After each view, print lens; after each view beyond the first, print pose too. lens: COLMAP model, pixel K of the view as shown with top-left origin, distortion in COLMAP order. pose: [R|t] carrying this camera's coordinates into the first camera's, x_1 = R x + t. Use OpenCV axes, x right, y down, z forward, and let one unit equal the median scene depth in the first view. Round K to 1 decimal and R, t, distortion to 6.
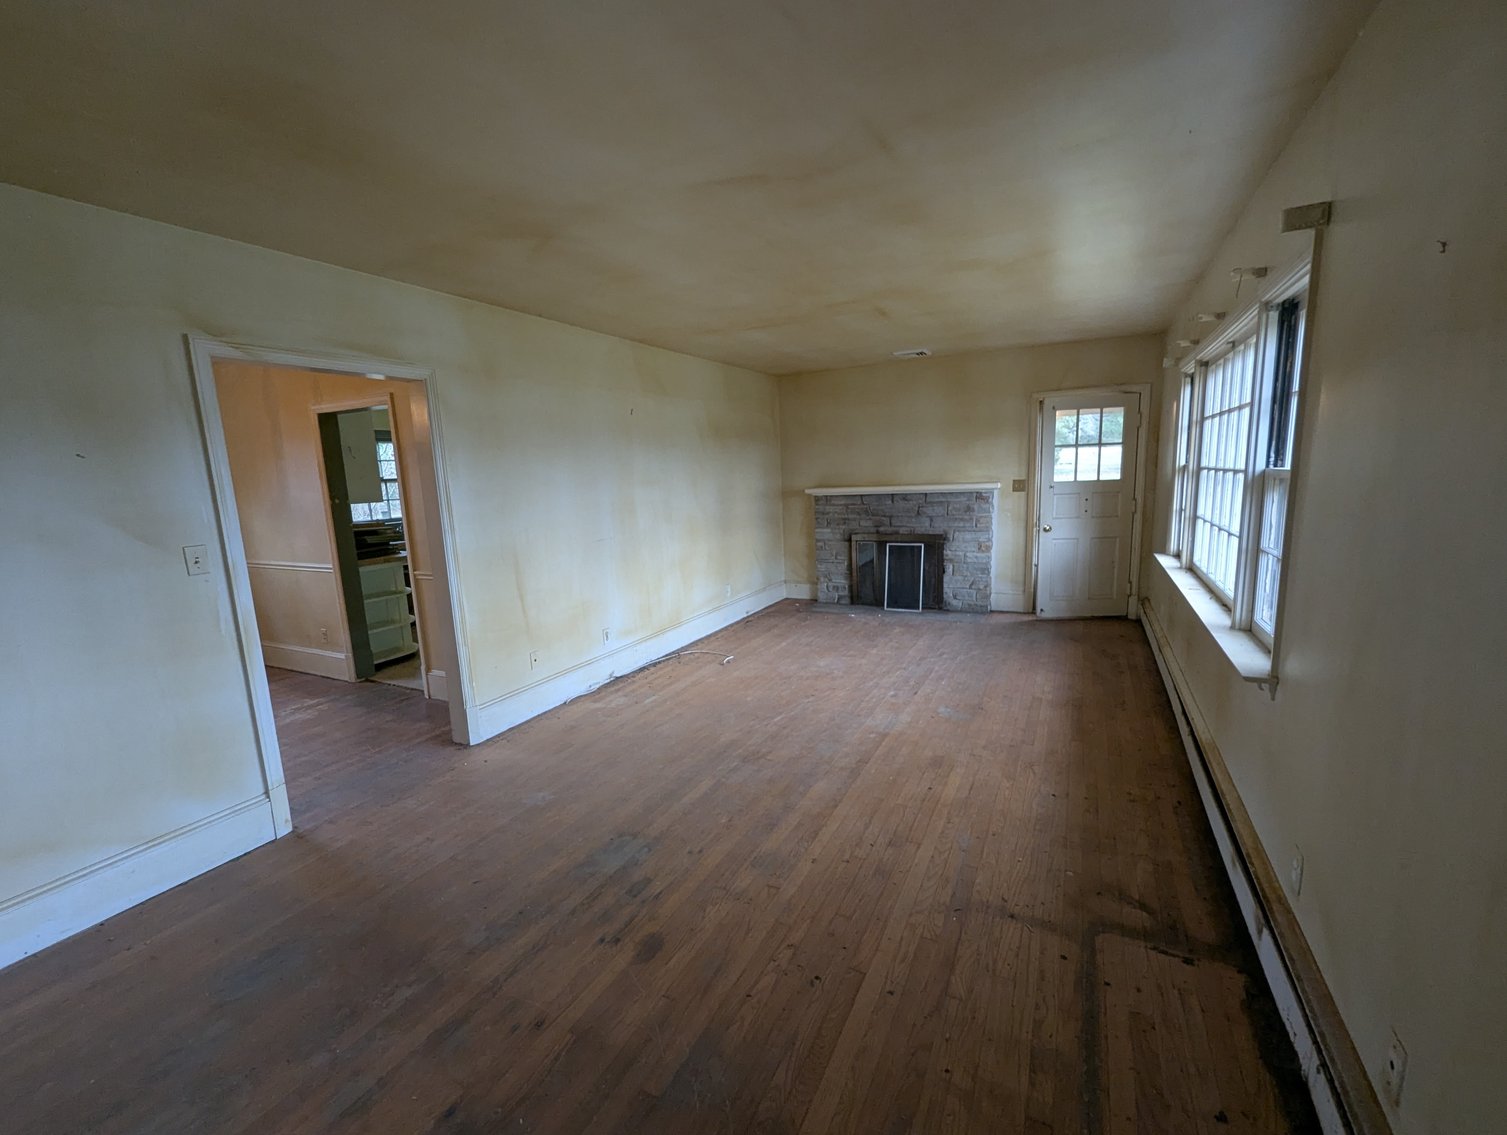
lens RADIAL K [[626.8, 0, 762.2], [0, 626.8, 575.9], [0, 0, 1]] dist [0.001660, -0.000125]
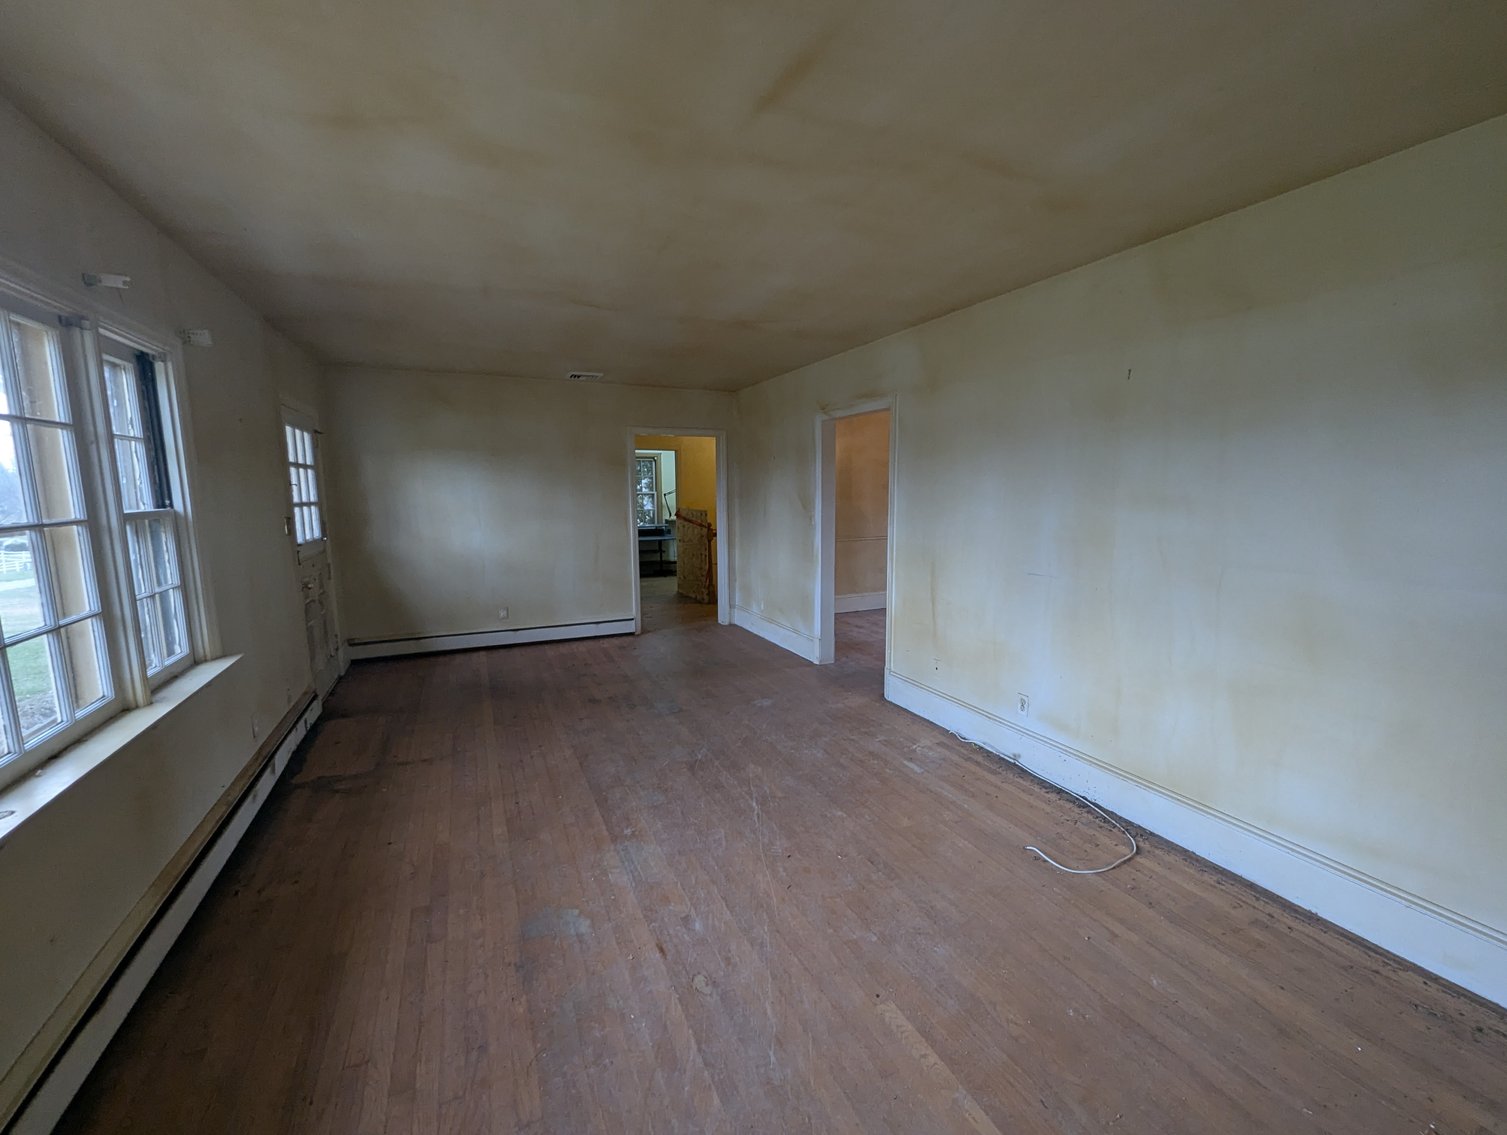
lens RADIAL K [[626.8, 0, 762.2], [0, 626.8, 575.9], [0, 0, 1]] dist [0.001660, -0.000125]
pose [[-0.615181, 0.154245, -0.773150, 0.556794], [-0.100197, 0.957426, 0.270733, -0.249082], [0.781993, 0.244017, -0.573535, 1.329464]]
